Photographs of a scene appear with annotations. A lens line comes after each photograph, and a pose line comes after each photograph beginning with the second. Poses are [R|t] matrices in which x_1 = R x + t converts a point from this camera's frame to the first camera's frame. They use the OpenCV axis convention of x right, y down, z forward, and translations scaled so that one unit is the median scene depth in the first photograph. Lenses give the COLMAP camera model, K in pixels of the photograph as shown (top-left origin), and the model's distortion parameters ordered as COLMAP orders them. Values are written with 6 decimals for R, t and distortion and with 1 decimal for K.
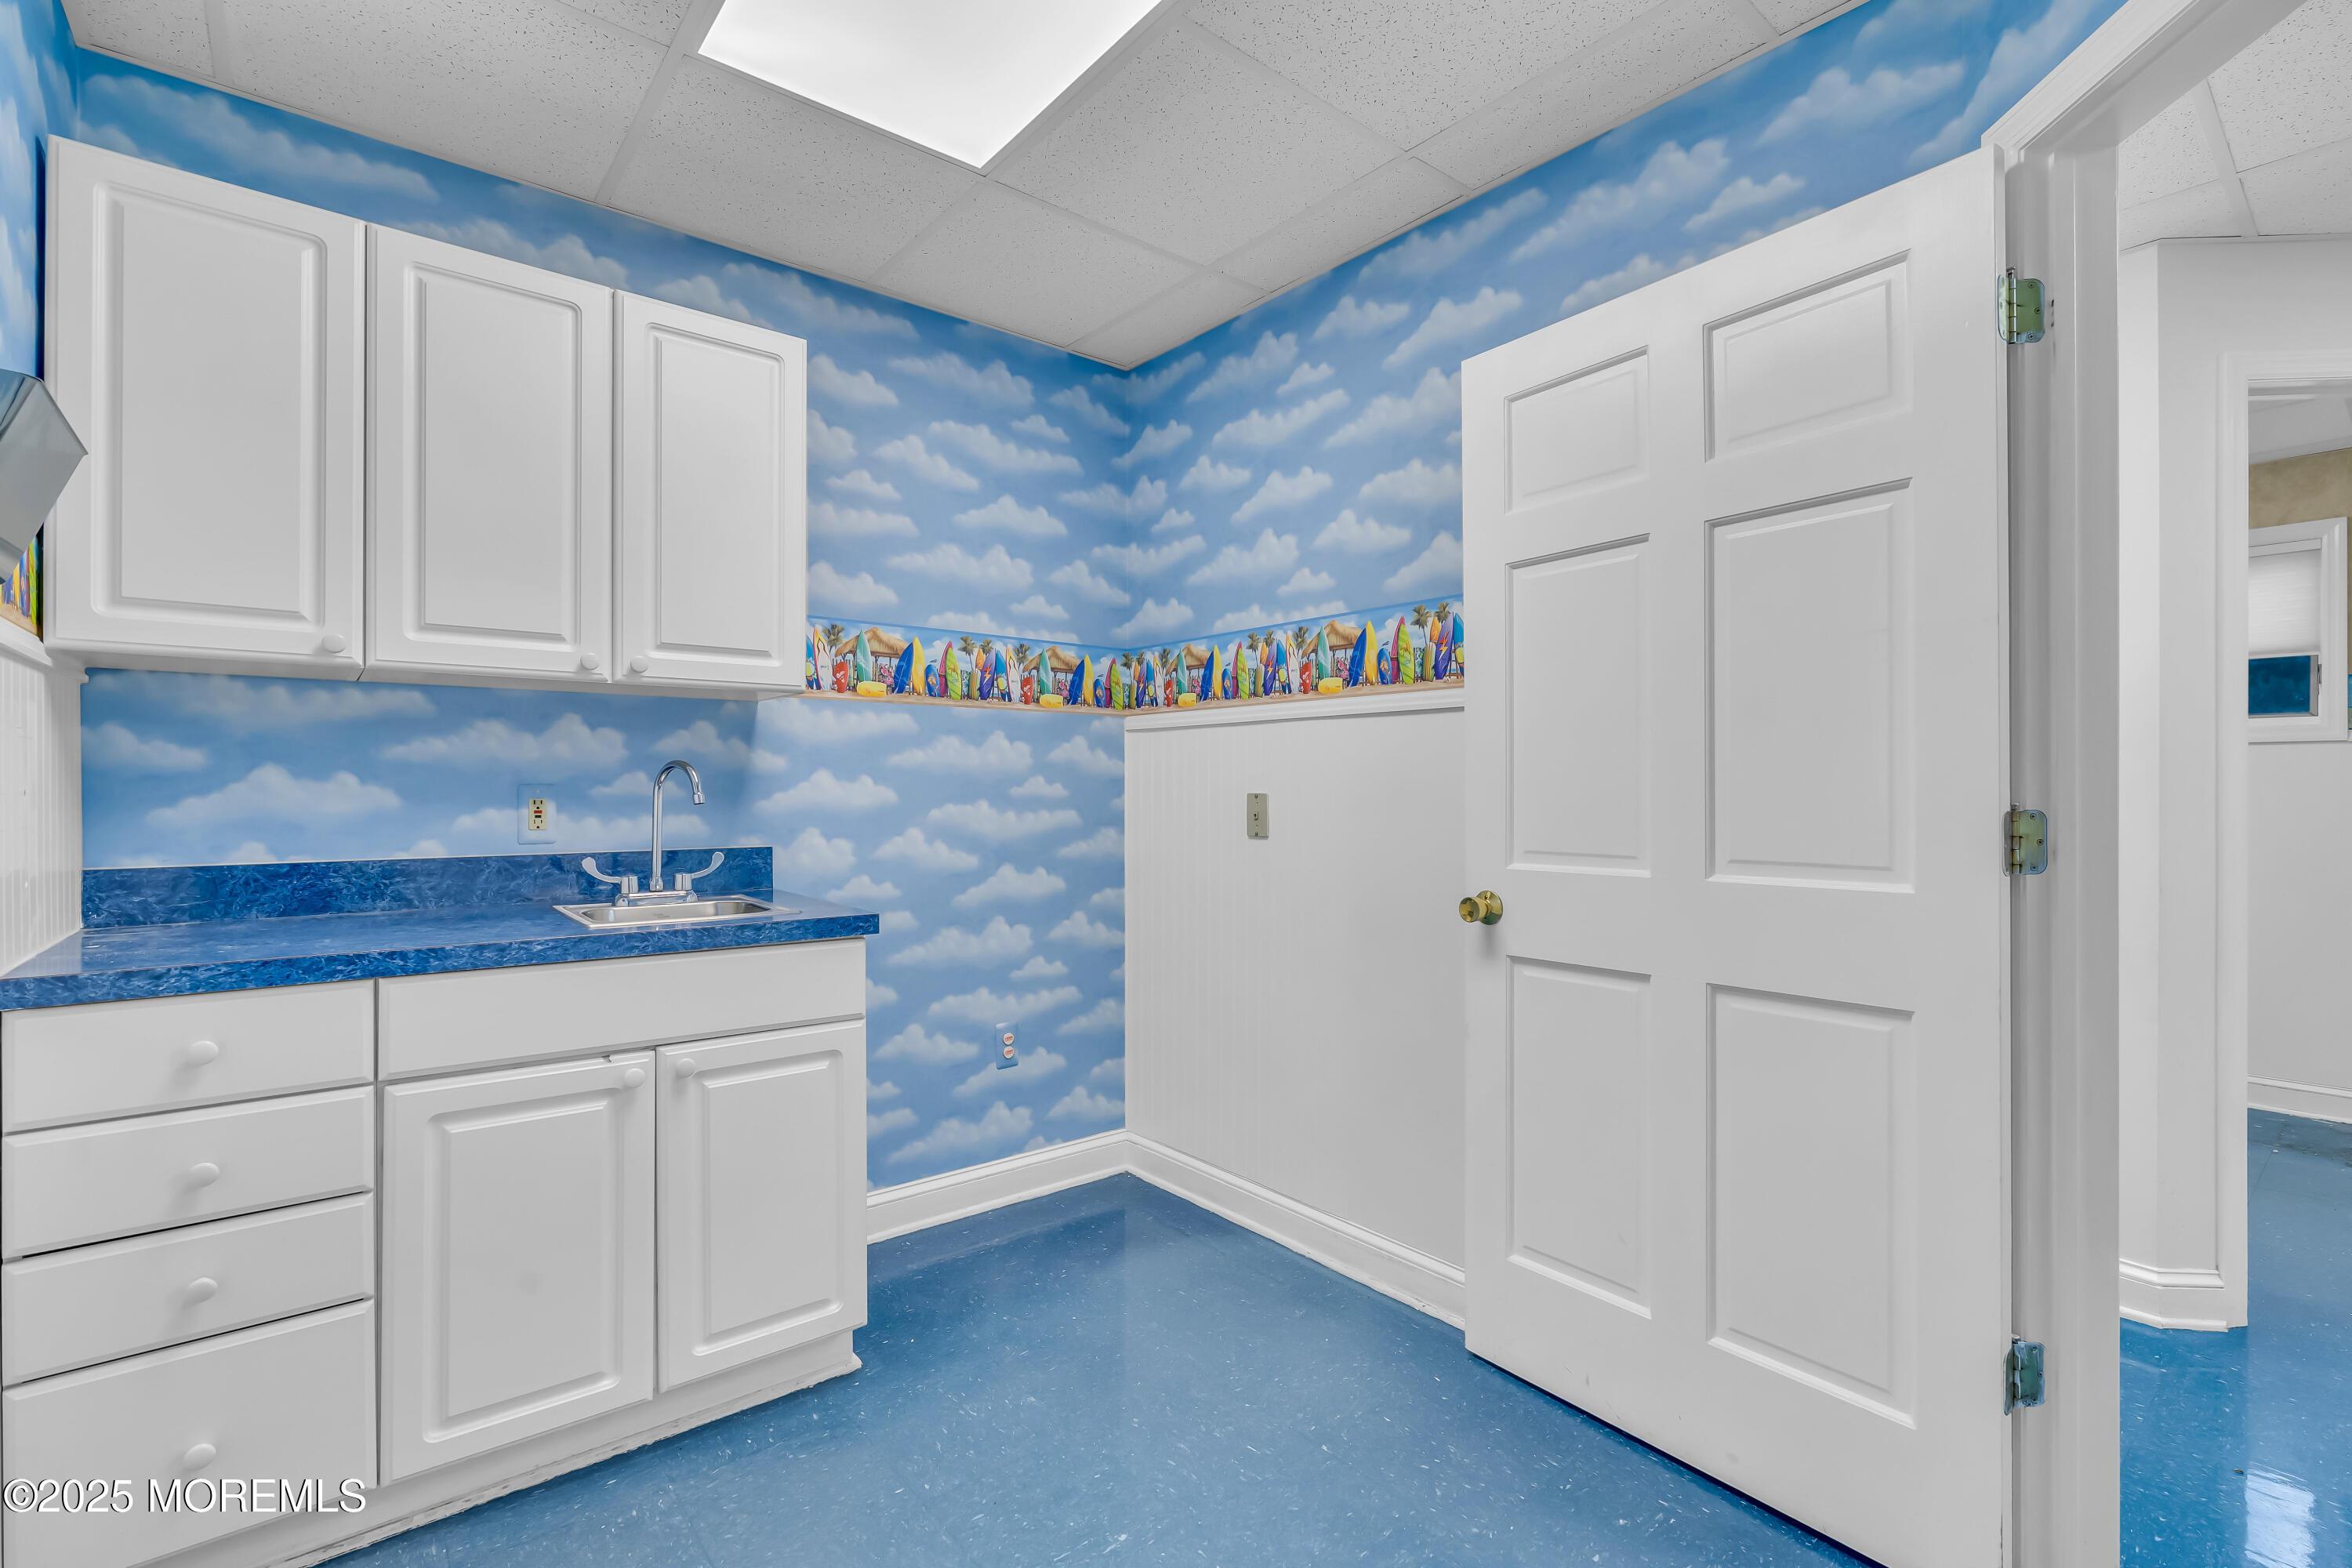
lens RADIAL K [[1056.0, 0, 1158.7], [0, 1056.0, 812.2], [0, 0, 1]] dist [-0.011822, 0.005015]
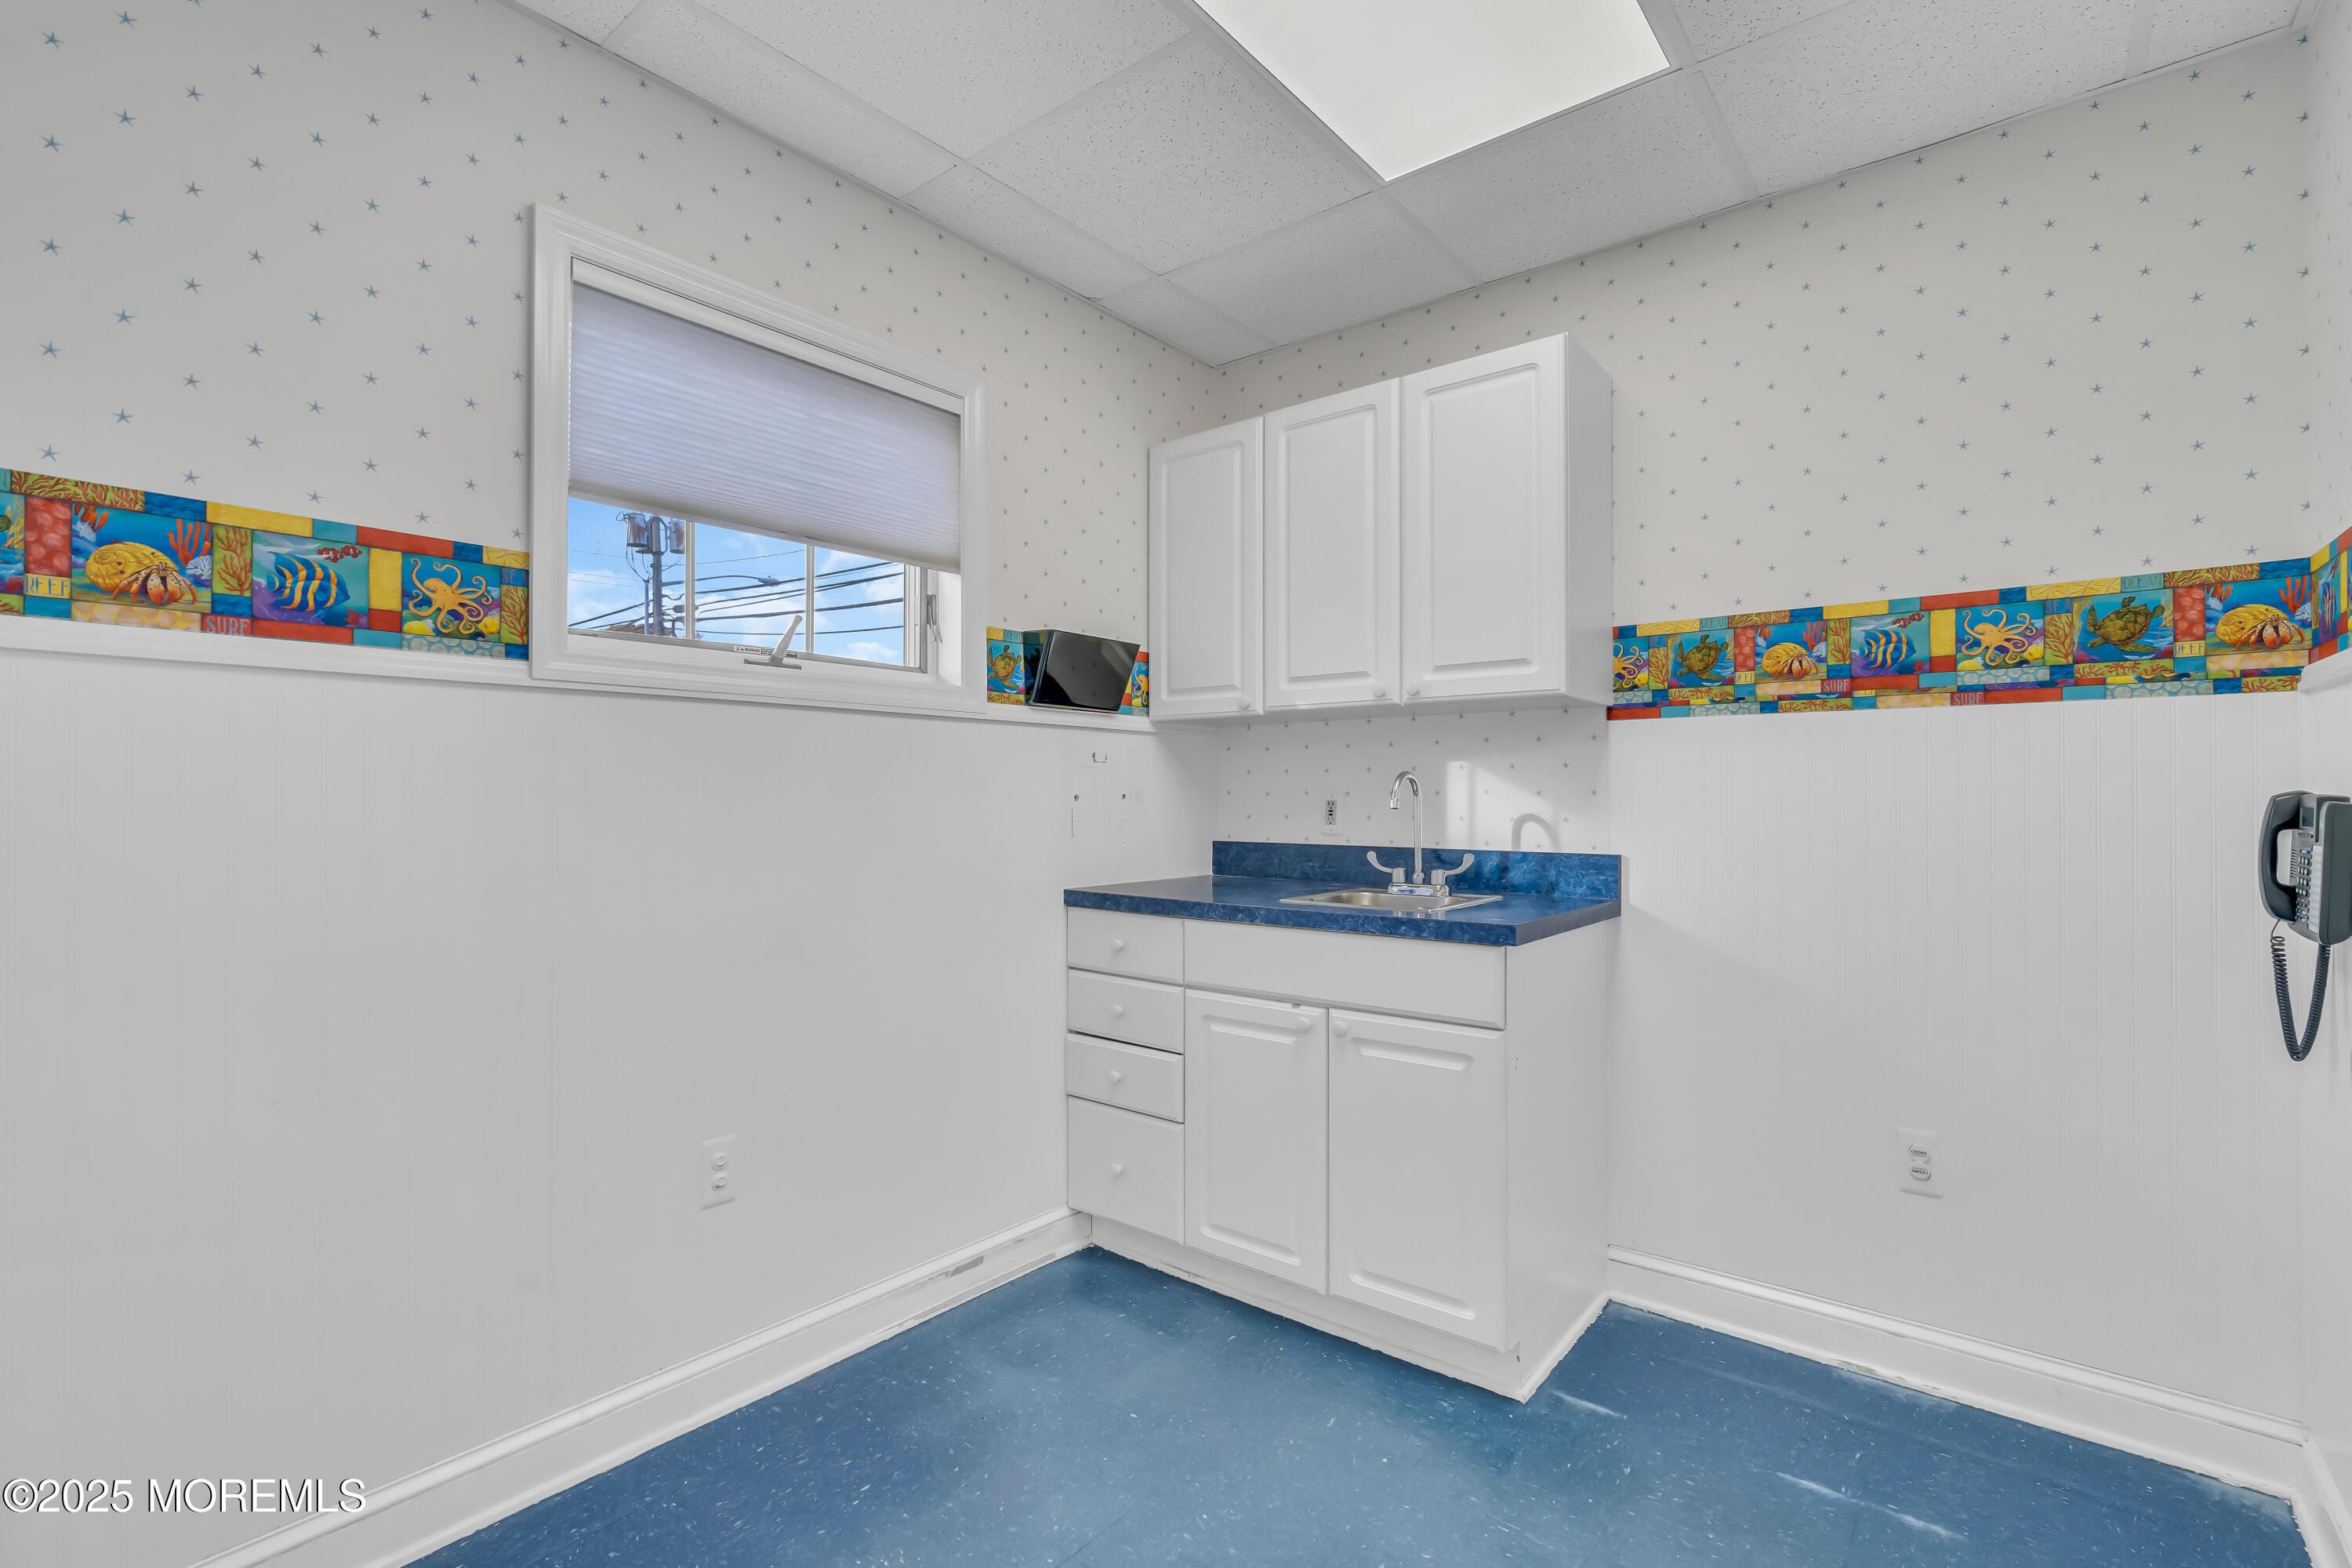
lens RADIAL K [[1081.3, 0, 1160.5], [0, 1081.3, 790.1], [0, 0, 1]] dist [-0.006517, 0.003440]
pose [[0.180521, -0.004535, -0.983561, 0.715793], [-0.011569, 0.999910, -0.006734, -0.018576], [0.983503, 0.012595, 0.180452, 0.572605]]
